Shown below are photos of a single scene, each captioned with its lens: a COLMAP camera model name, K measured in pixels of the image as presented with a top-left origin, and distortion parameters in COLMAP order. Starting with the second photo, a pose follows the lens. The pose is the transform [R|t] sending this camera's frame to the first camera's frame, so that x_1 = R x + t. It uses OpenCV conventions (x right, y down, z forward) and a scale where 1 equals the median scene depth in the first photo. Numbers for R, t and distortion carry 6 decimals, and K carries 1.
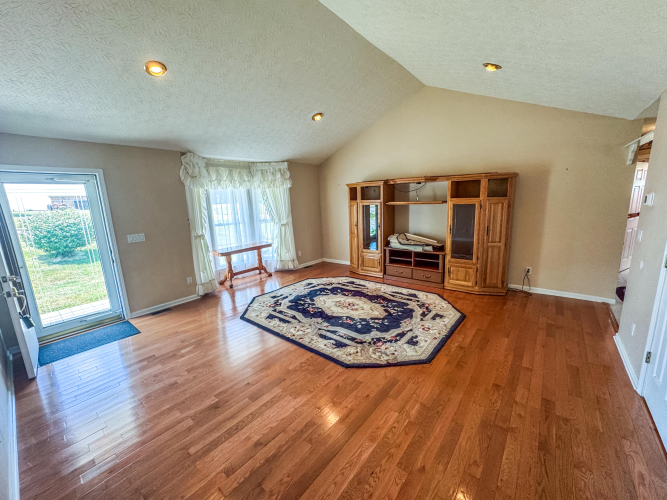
lens RADIAL K [[270.4, 0, 334.1], [0, 270.4, 250.2], [0, 0, 1]] dist [-0.025363, 0.002556]
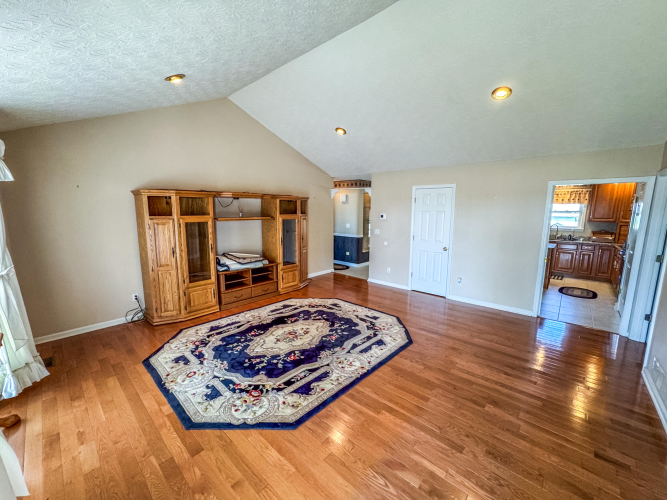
lens RADIAL K [[270.4, 0, 335.2], [0, 270.4, 250.9], [0, 0, 1]] dist [-0.025363, 0.002556]
pose [[0.052821, -0.112584, 0.992237, -0.746448], [0.179160, 0.978571, 0.101495, -0.119958], [-0.982401, 0.172408, 0.071859, 0.735207]]
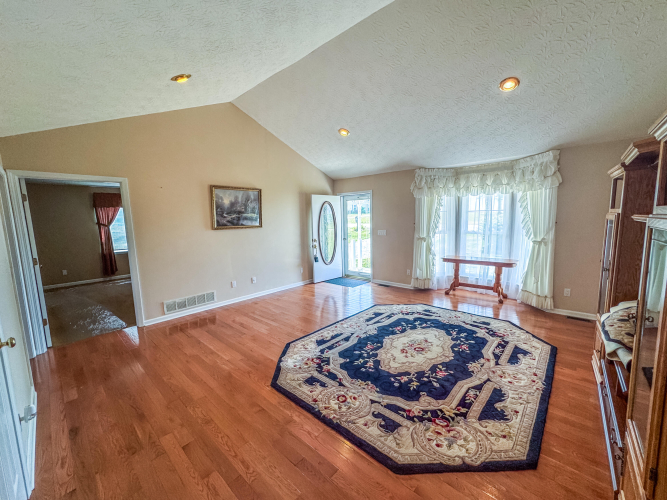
lens RADIAL K [[270.4, 0, 336.0], [0, 270.4, 249.7], [0, 0, 1]] dist [-0.025363, 0.002556]
pose [[-0.046343, 0.154446, -0.986914, 0.744405], [-0.164110, 0.973374, 0.160033, -0.143752], [0.985353, 0.169379, -0.019763, 0.722058]]
